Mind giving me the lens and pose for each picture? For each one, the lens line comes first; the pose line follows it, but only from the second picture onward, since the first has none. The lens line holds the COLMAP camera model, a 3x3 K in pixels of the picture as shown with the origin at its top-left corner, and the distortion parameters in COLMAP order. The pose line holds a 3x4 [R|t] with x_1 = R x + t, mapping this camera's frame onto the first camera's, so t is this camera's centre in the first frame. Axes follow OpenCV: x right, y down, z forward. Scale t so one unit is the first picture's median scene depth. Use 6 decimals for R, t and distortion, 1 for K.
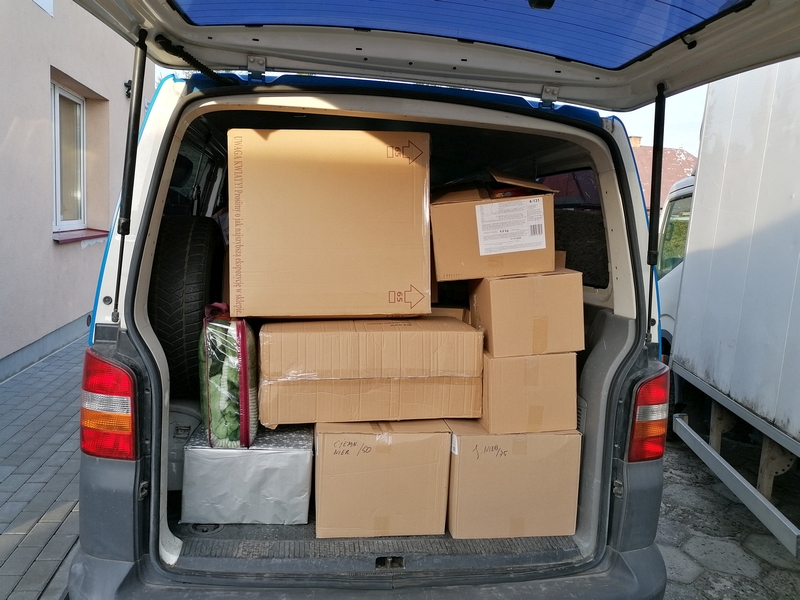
lens RADIAL K [[604.3, 0, 400.0], [0, 604.3, 300.0], [0, 0, 1]] dist [0.041382, -0.031337]
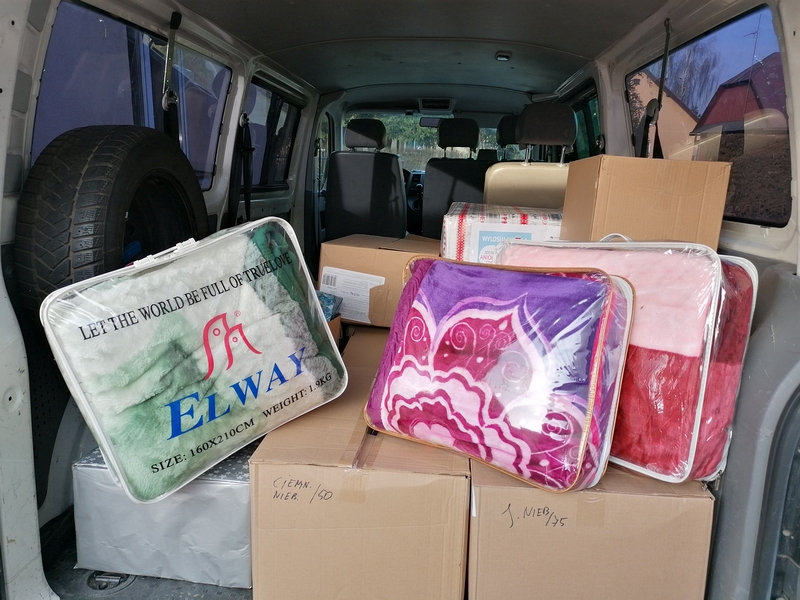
lens RADIAL K [[604.3, 0, 400.0], [0, 604.3, 300.0], [0, 0, 1]] dist [0.041382, -0.031337]
pose [[0.971576, 0.025020, -0.235401, 0.153248], [-0.003168, 0.995684, 0.092751, -0.004919], [0.236706, -0.089369, 0.967462, 0.433764]]
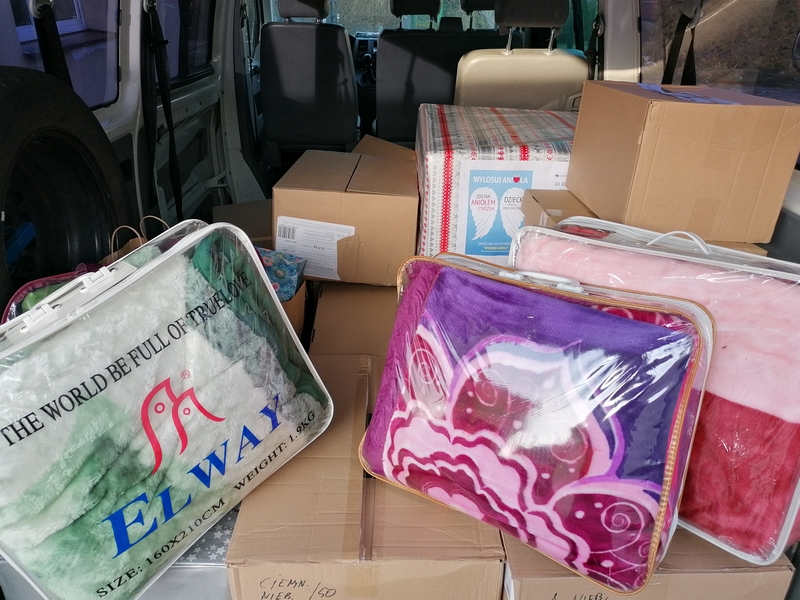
lens RADIAL K [[604.3, 0, 400.0], [0, 604.3, 300.0], [0, 0, 1]] dist [0.041382, -0.031337]
pose [[0.990372, 0.020275, -0.136936, 0.064496], [0.026863, 0.942262, 0.333798, -0.135087], [0.135797, -0.334263, 0.932646, 0.612843]]
